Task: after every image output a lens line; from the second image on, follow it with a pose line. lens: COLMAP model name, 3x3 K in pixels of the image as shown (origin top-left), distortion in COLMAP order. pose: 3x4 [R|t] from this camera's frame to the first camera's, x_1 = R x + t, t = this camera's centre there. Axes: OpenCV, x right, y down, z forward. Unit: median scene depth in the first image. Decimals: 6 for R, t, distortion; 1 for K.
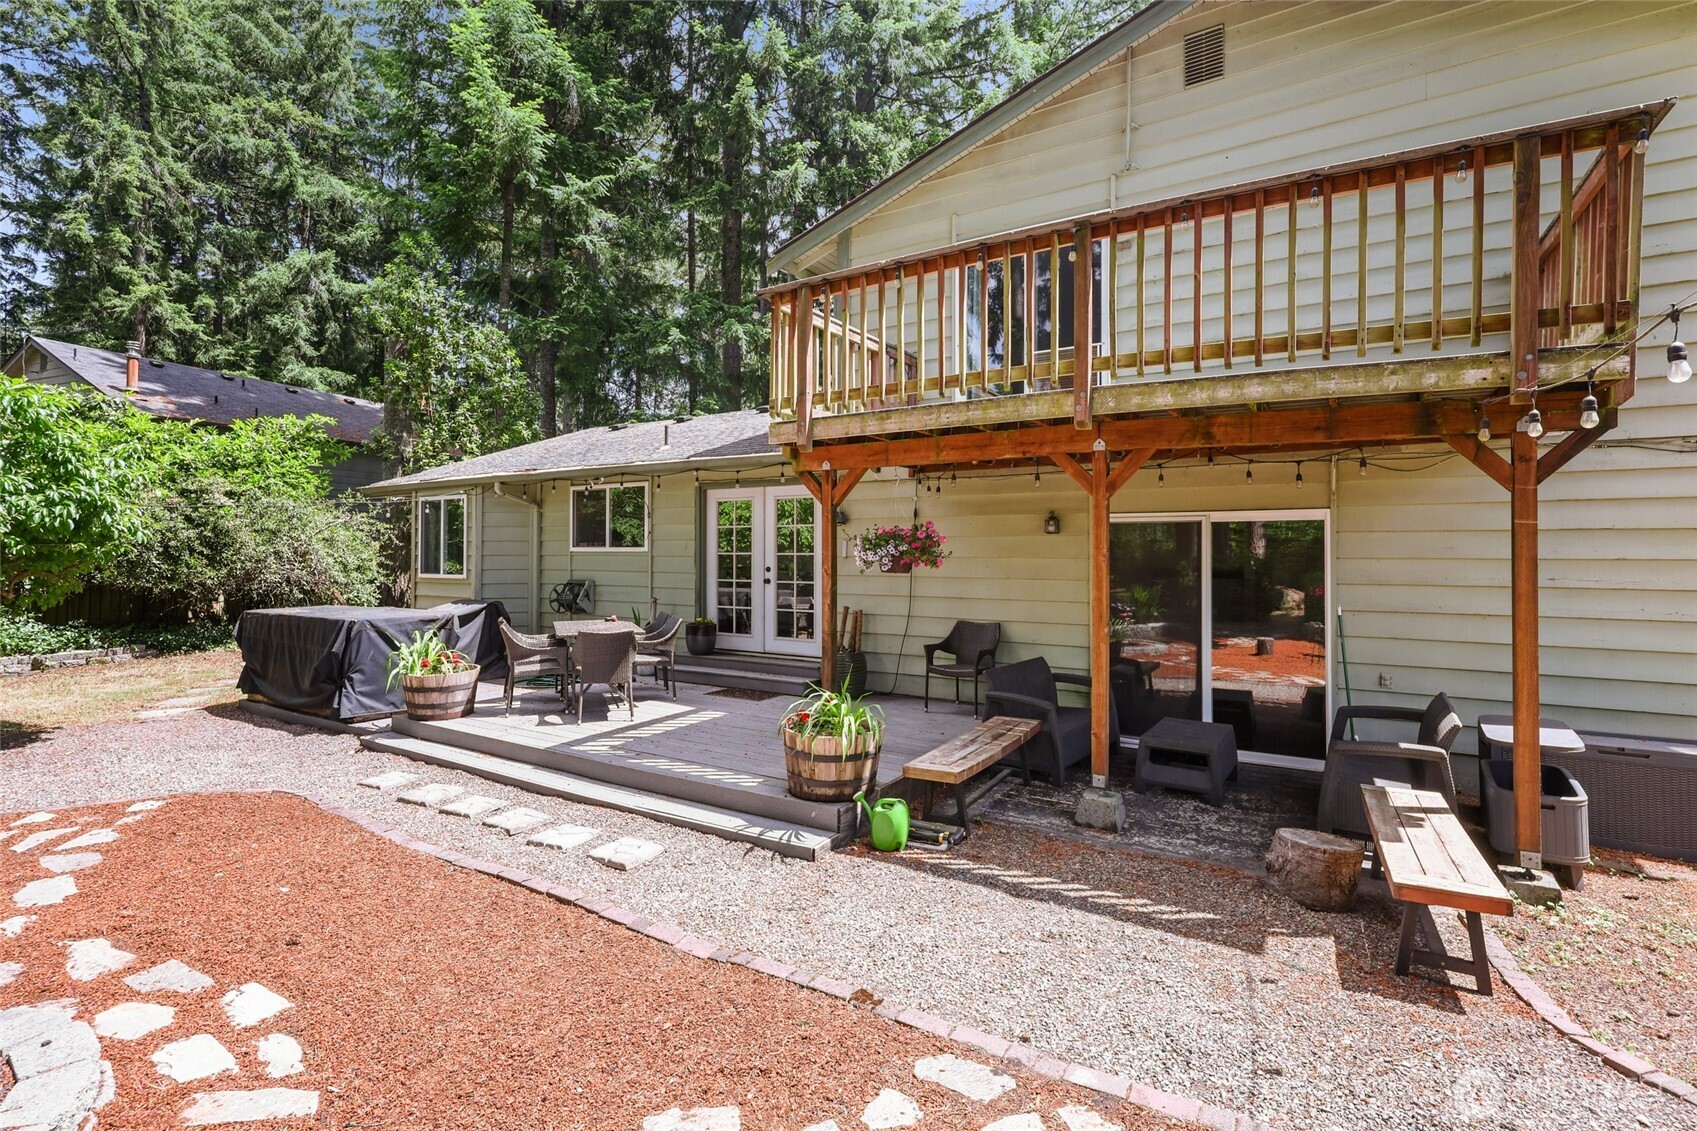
lens RADIAL K [[776.4, 0, 817.9], [0, 776.4, 540.3], [0, 0, 1]] dist [0.001521, -0.000125]
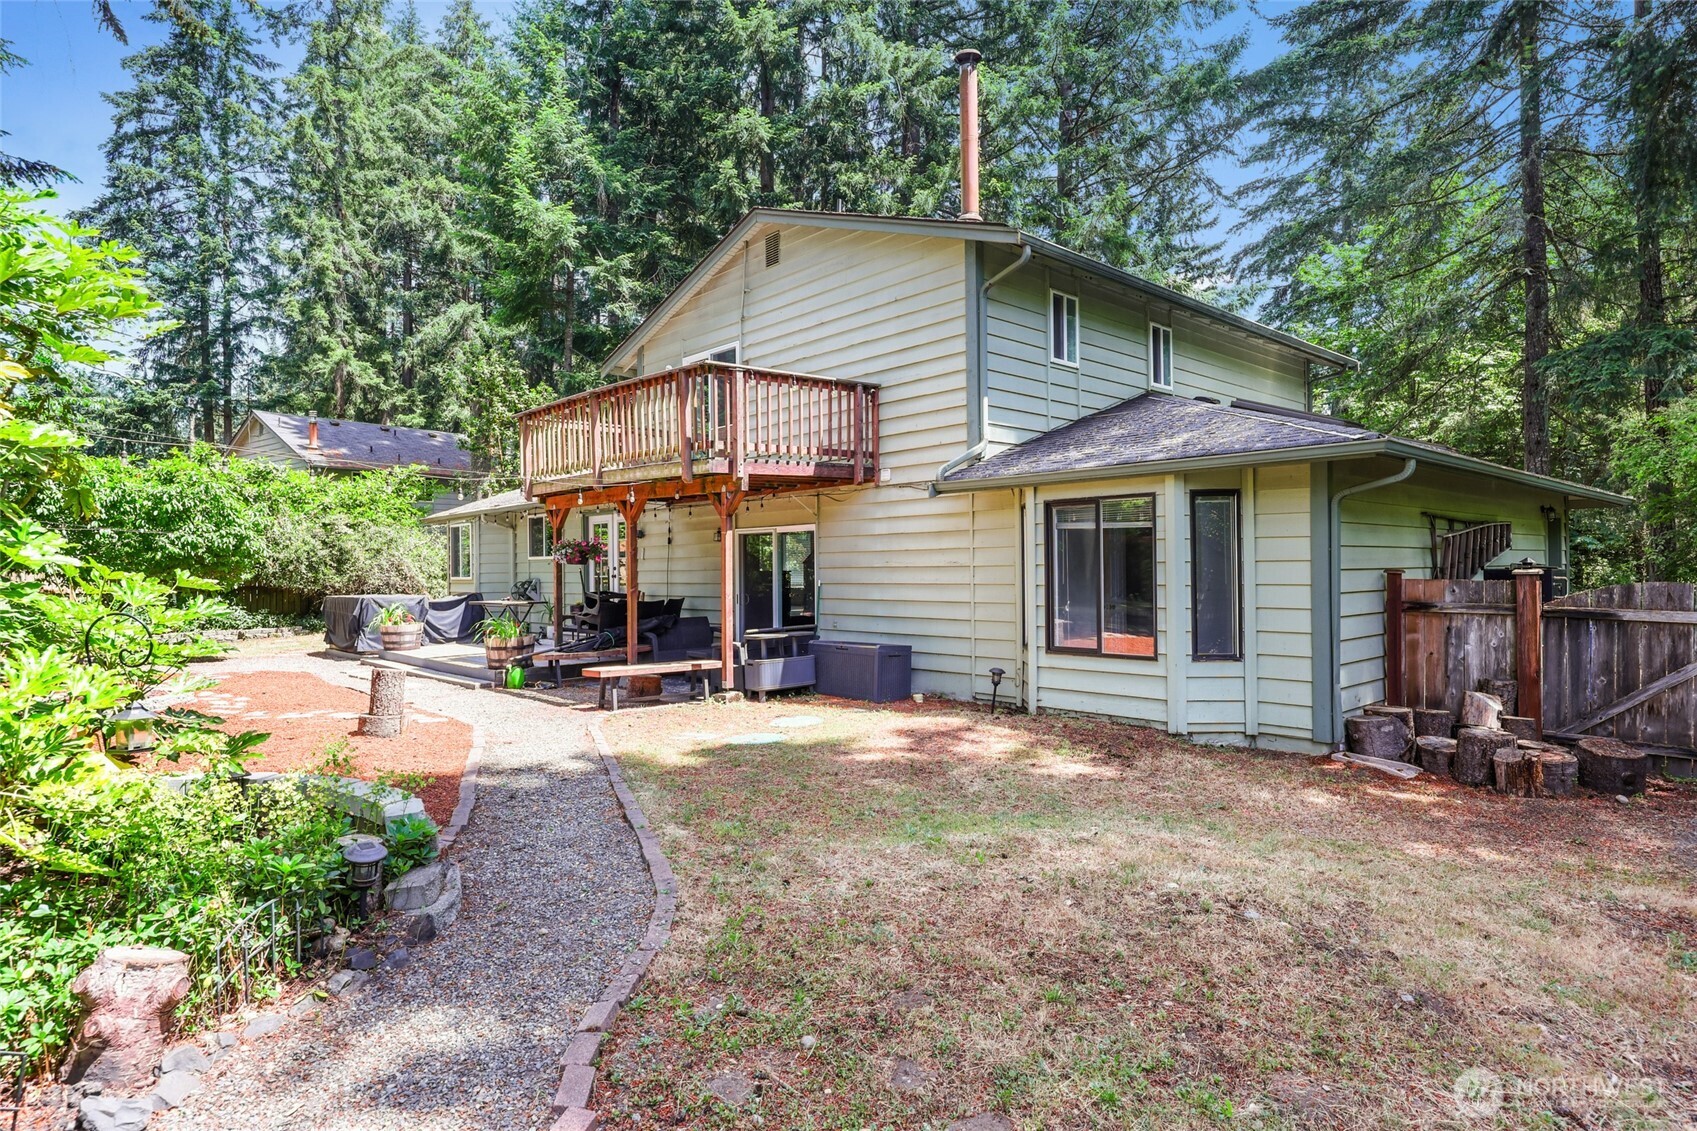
lens RADIAL K [[945.3, 0, 854.8], [0, 945.3, 568.3], [0, 0, 1]] dist [0.001824, 0.000453]
pose [[0.965740, -0.013076, -0.259182, 0.461413], [0.016582, 0.999798, 0.011346, 0.012436], [0.258981, -0.015255, 0.965762, -0.352754]]
